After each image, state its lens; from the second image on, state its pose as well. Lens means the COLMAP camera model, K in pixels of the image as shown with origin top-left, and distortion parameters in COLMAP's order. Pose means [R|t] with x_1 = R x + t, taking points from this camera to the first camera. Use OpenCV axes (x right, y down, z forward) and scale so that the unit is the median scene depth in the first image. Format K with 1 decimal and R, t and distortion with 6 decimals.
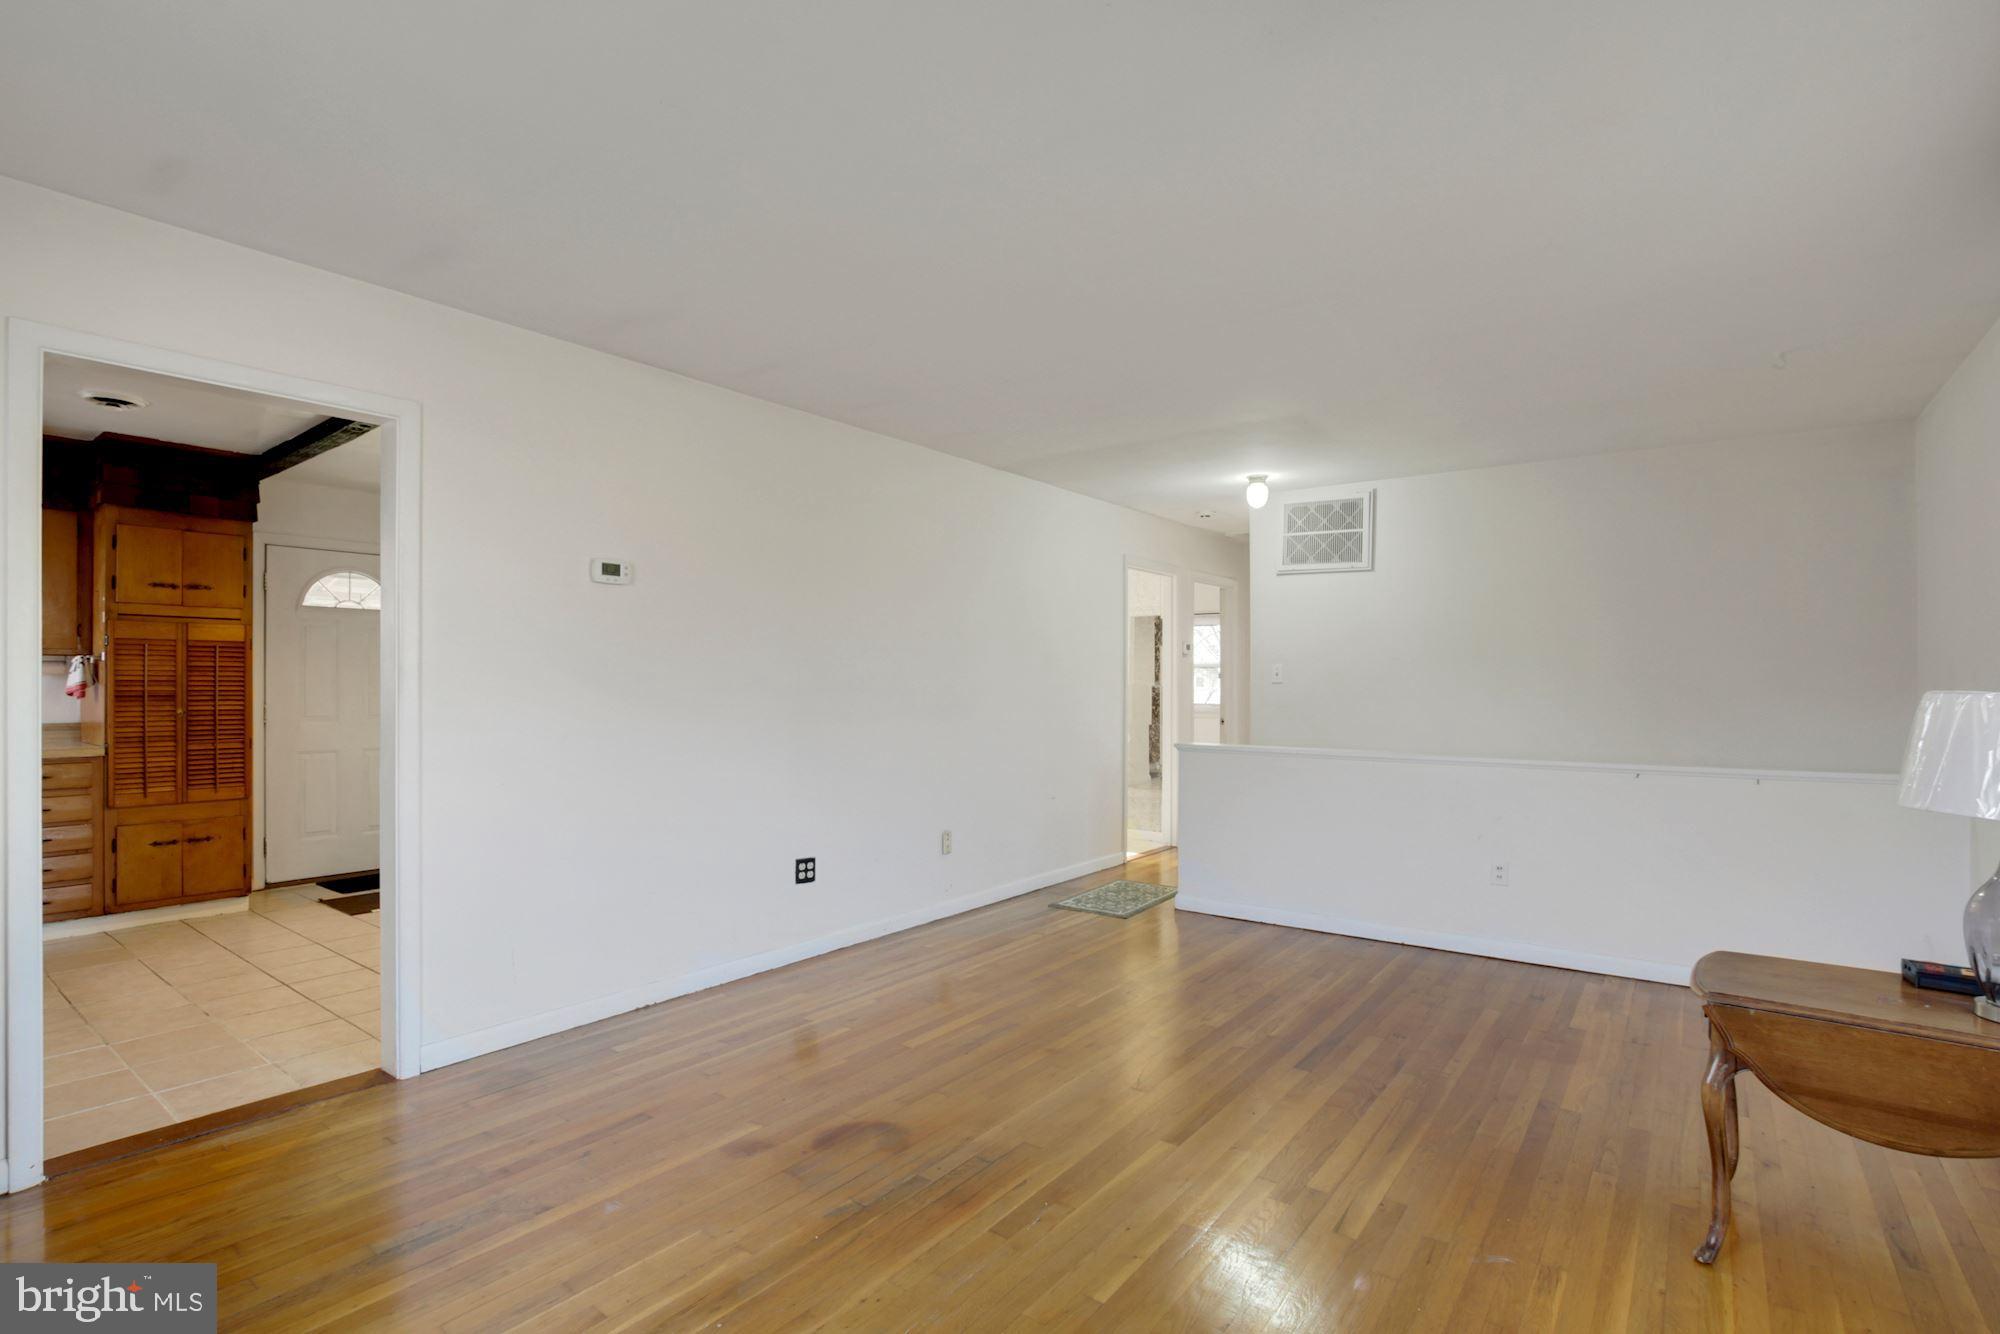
lens RADIAL K [[942.2, 0, 987.0], [0, 942.2, 678.7], [0, 0, 1]] dist [-0.015608, 0.000881]
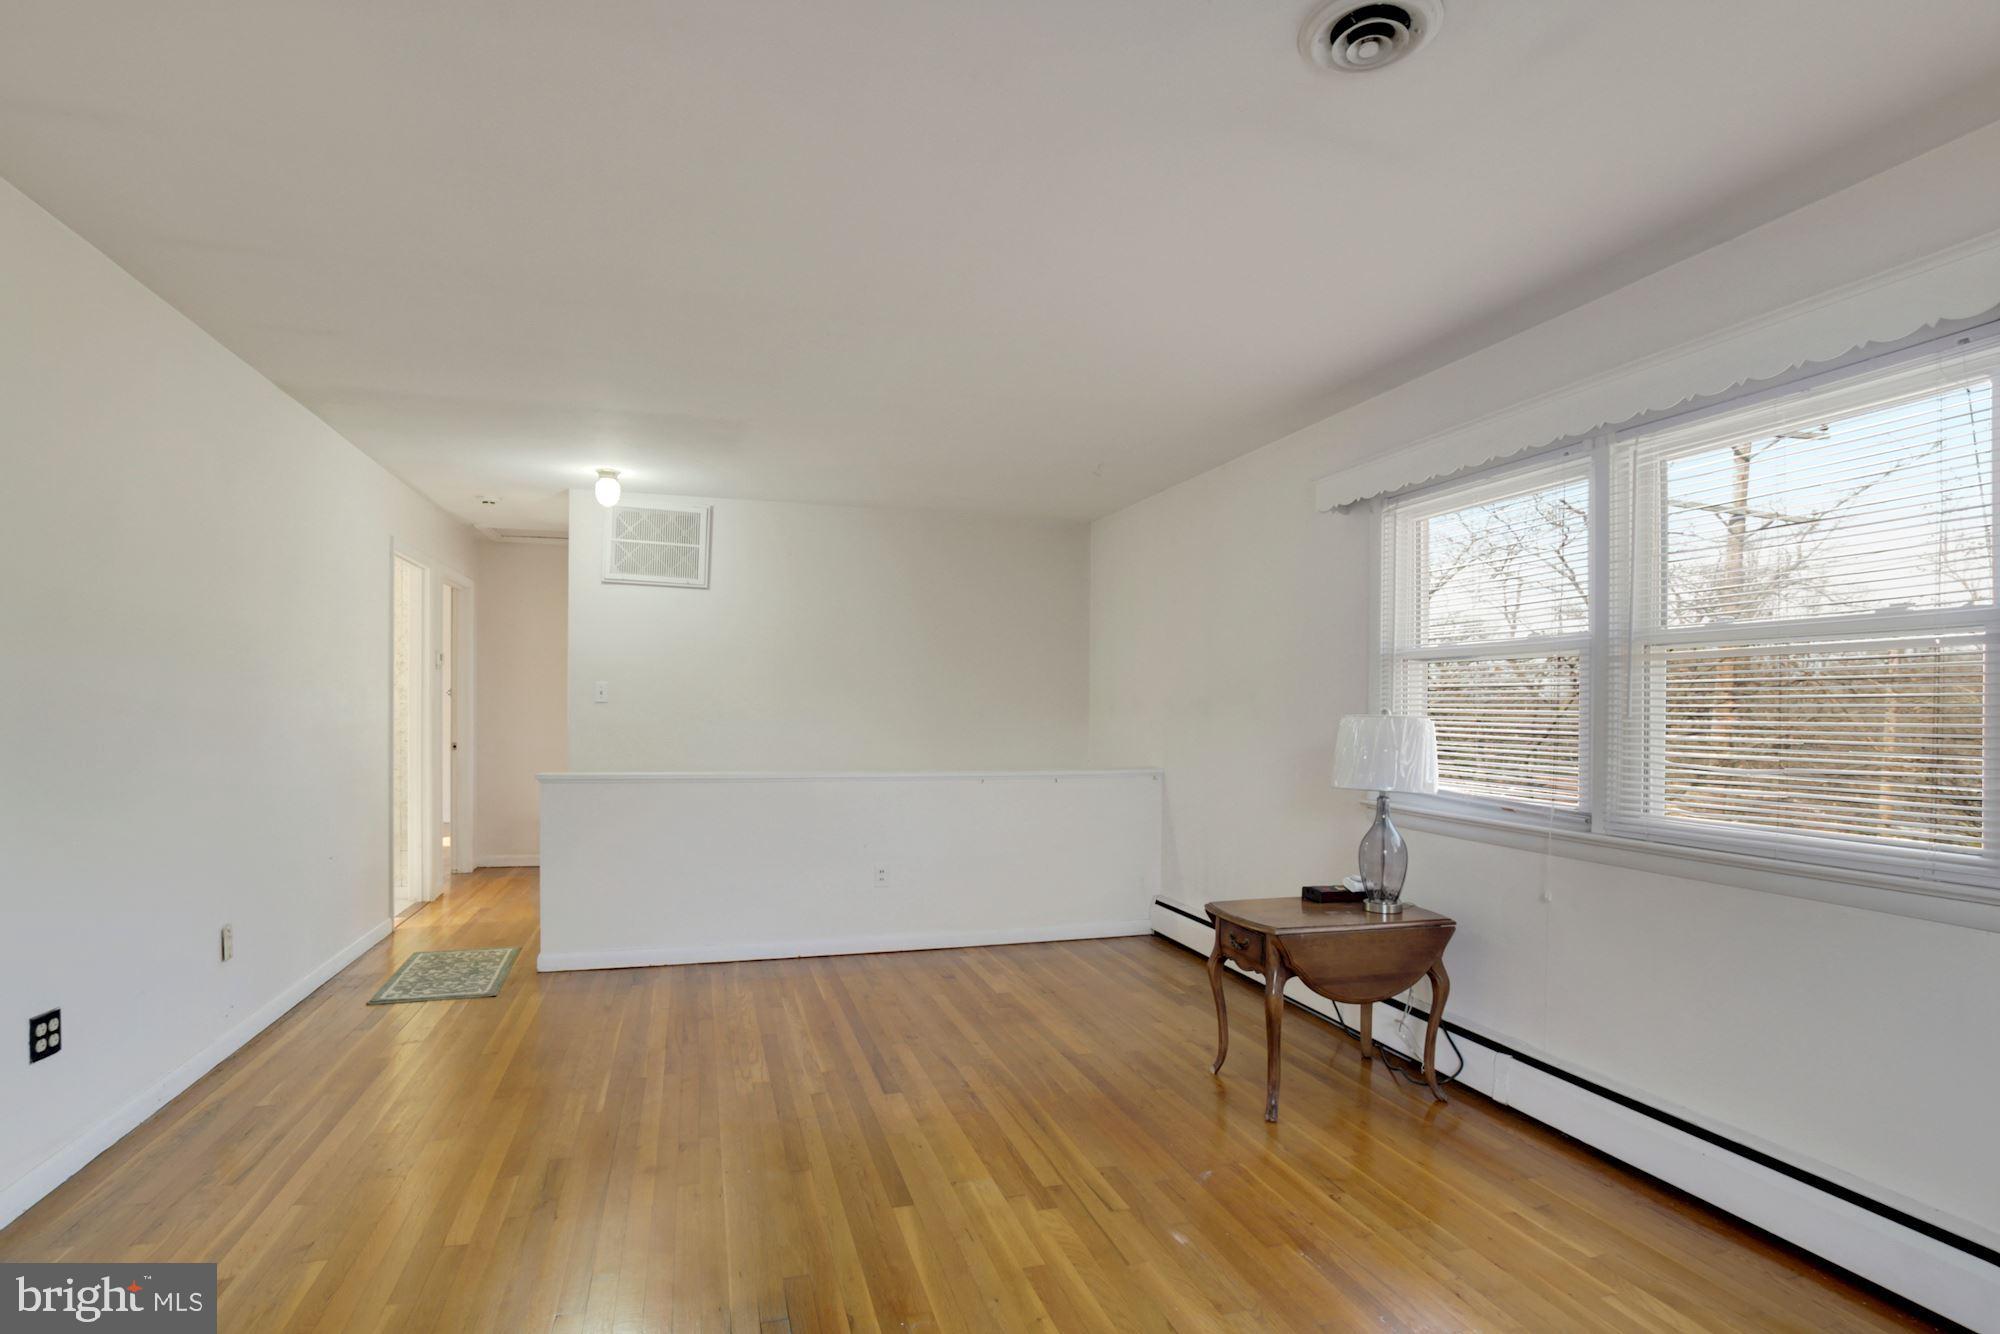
lens RADIAL K [[963.4, 0, 977.9], [0, 963.4, 705.9], [0, 0, 1]] dist [-0.026679, 0.000332]
pose [[0.605200, 0.002552, 0.796070, -0.299958], [-0.010862, 0.999928, 0.005052, -0.000732], [-0.796000, -0.011704, 0.605184, 0.224670]]
